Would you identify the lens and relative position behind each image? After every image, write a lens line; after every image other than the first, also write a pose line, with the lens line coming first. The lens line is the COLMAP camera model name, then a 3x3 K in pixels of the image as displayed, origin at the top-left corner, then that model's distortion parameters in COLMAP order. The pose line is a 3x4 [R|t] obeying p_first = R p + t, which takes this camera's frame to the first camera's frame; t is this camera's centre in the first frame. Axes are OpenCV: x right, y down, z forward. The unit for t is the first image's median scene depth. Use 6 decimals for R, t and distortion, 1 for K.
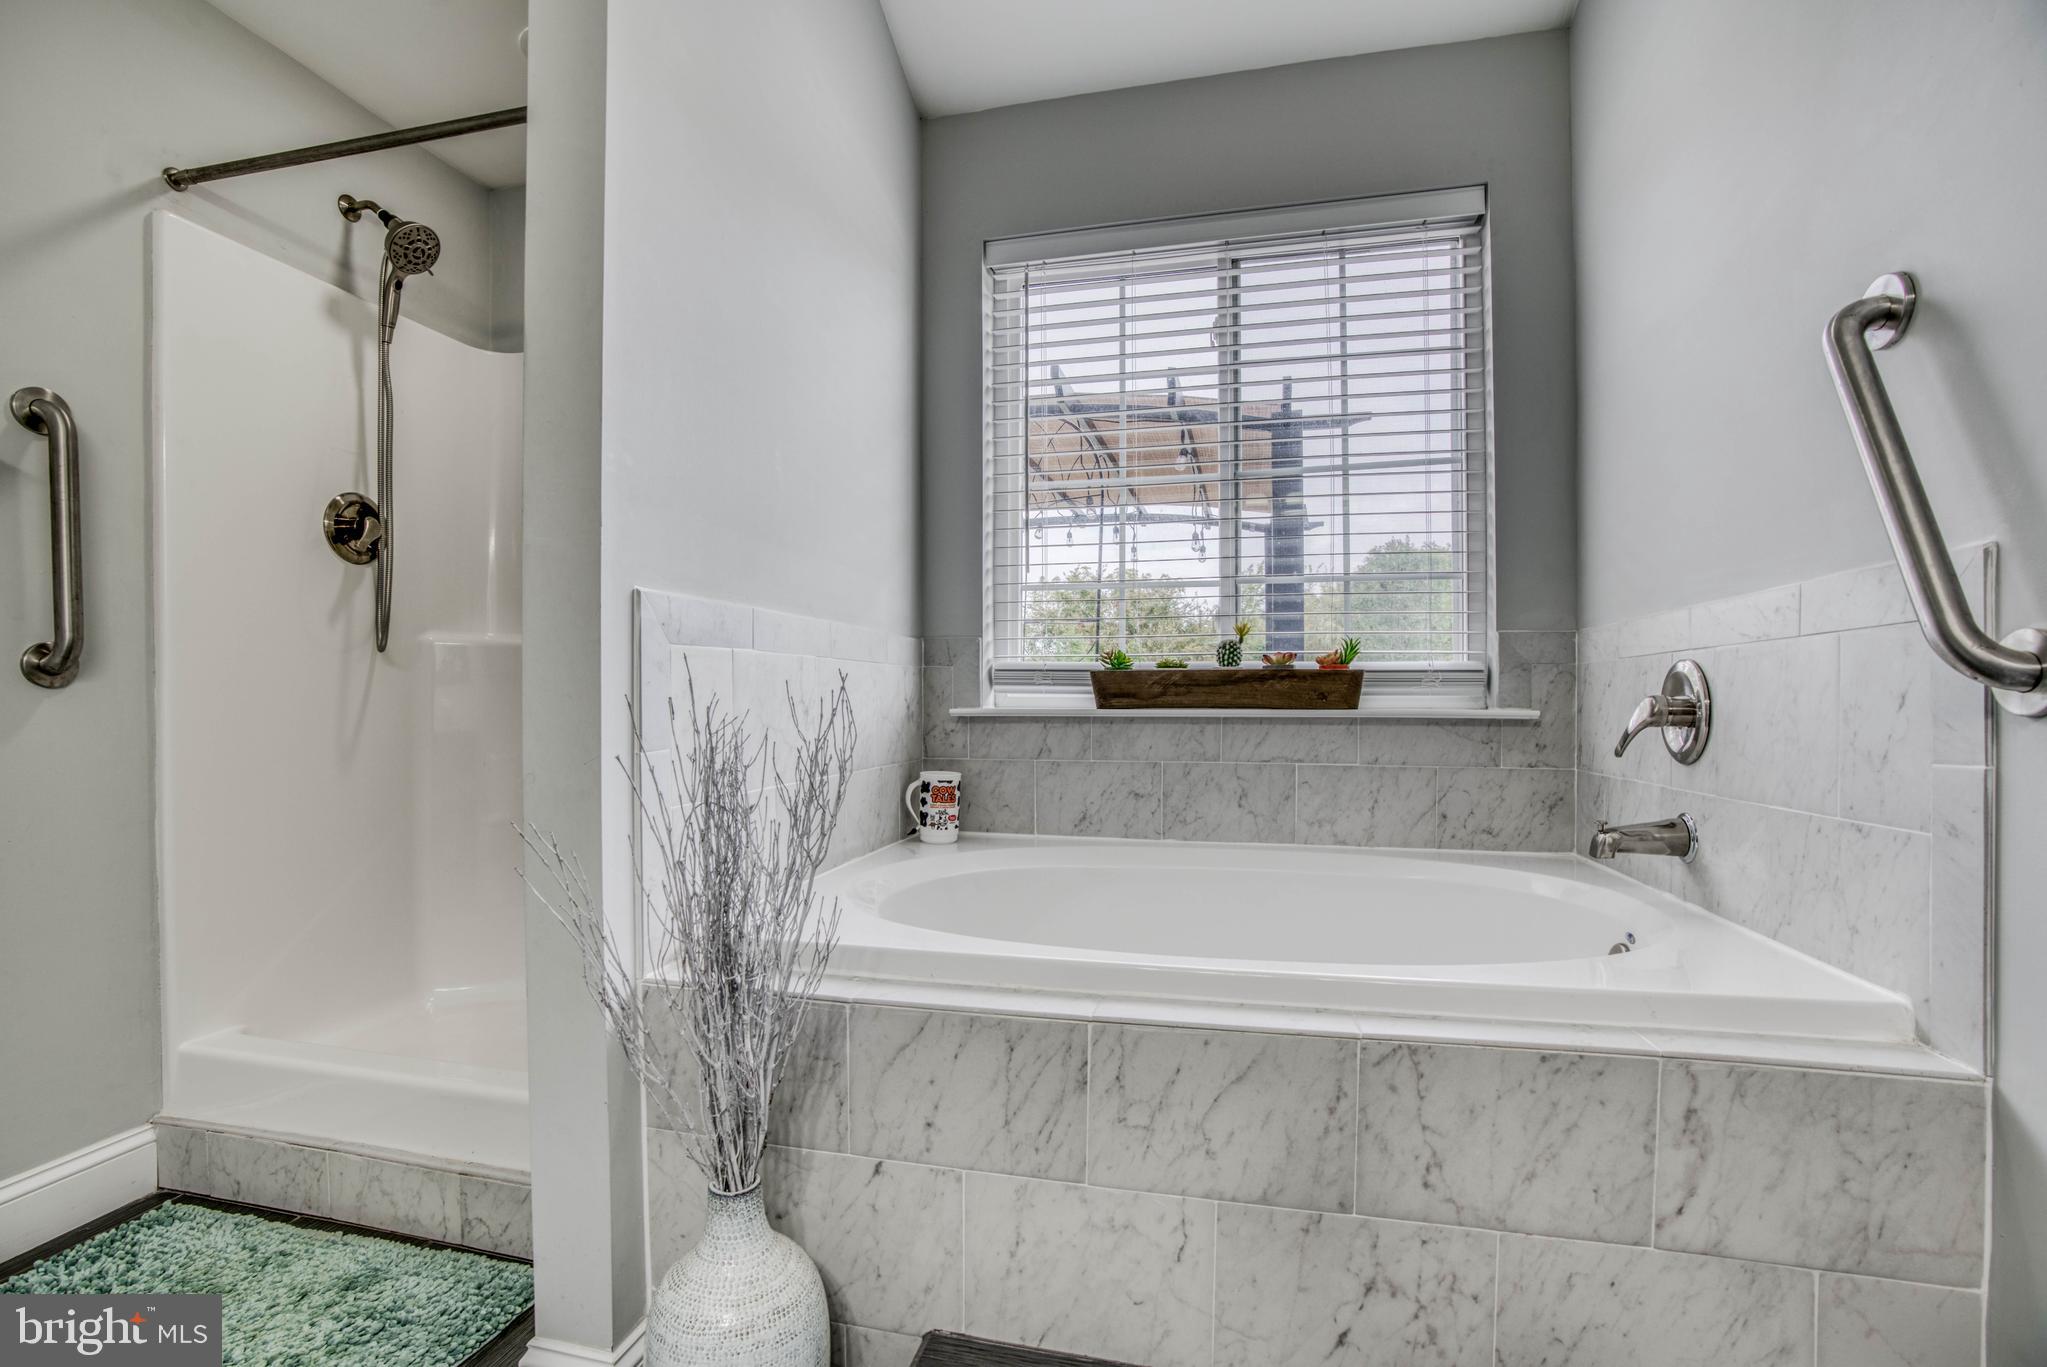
lens RADIAL K [[944.0, 0, 1020.9], [0, 944.0, 709.8], [0, 0, 1]] dist [-0.046164, 0.017860]
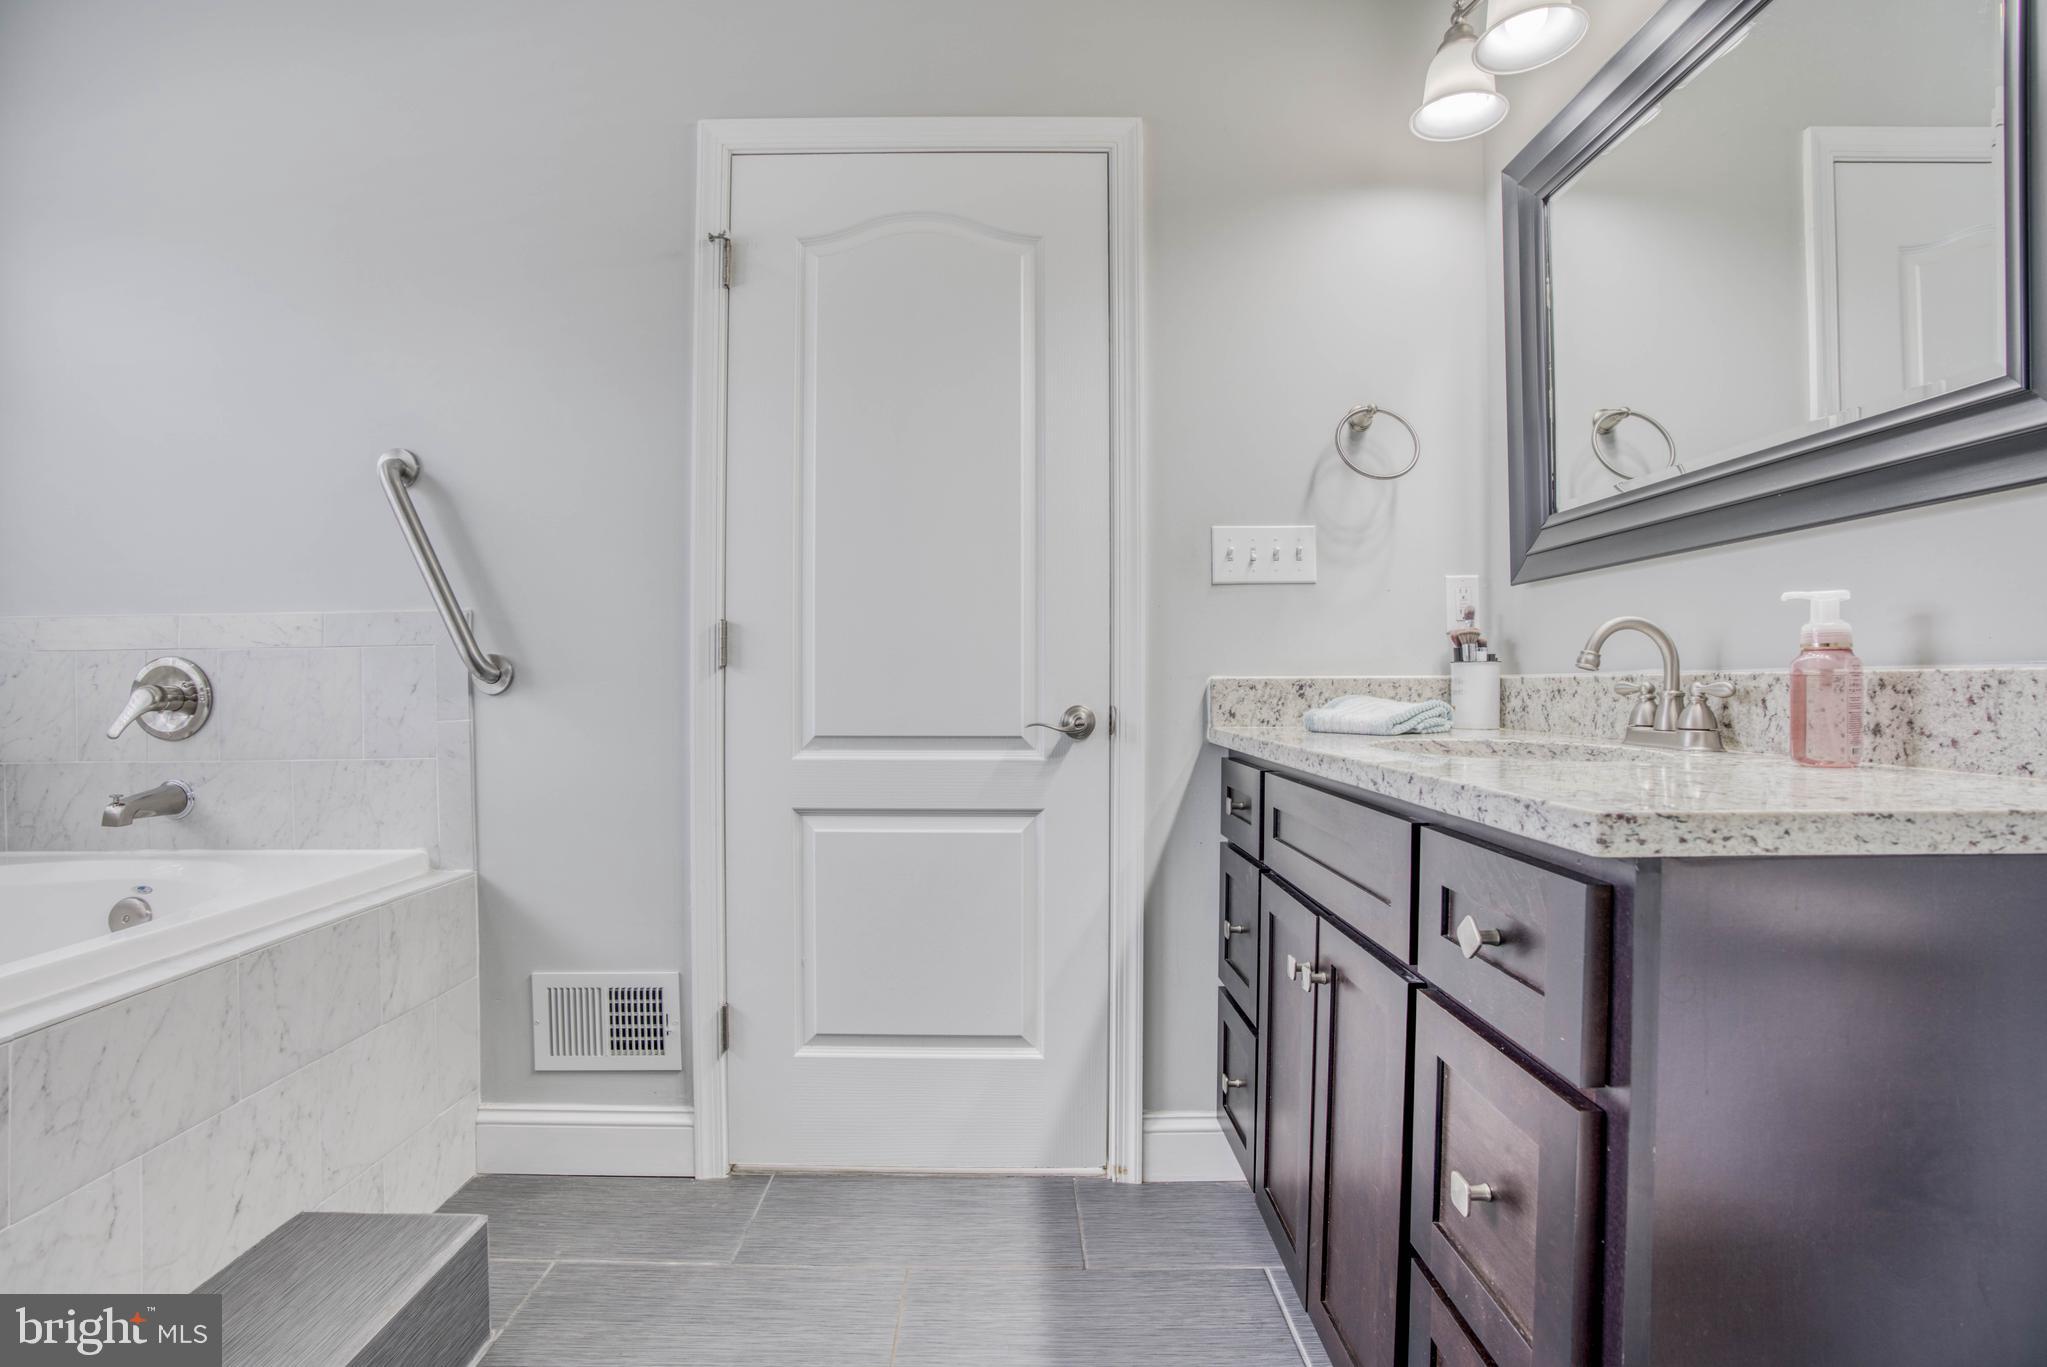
lens RADIAL K [[952.3, 0, 1006.2], [0, 952.3, 685.5], [0, 0, 1]] dist [-0.070071, 0.030298]
pose [[-0.225728, 0.001134, 0.974190, -1.083894], [0.021291, 0.999766, 0.003769, 0.004555], [-0.973958, 0.021593, -0.225700, 0.269113]]
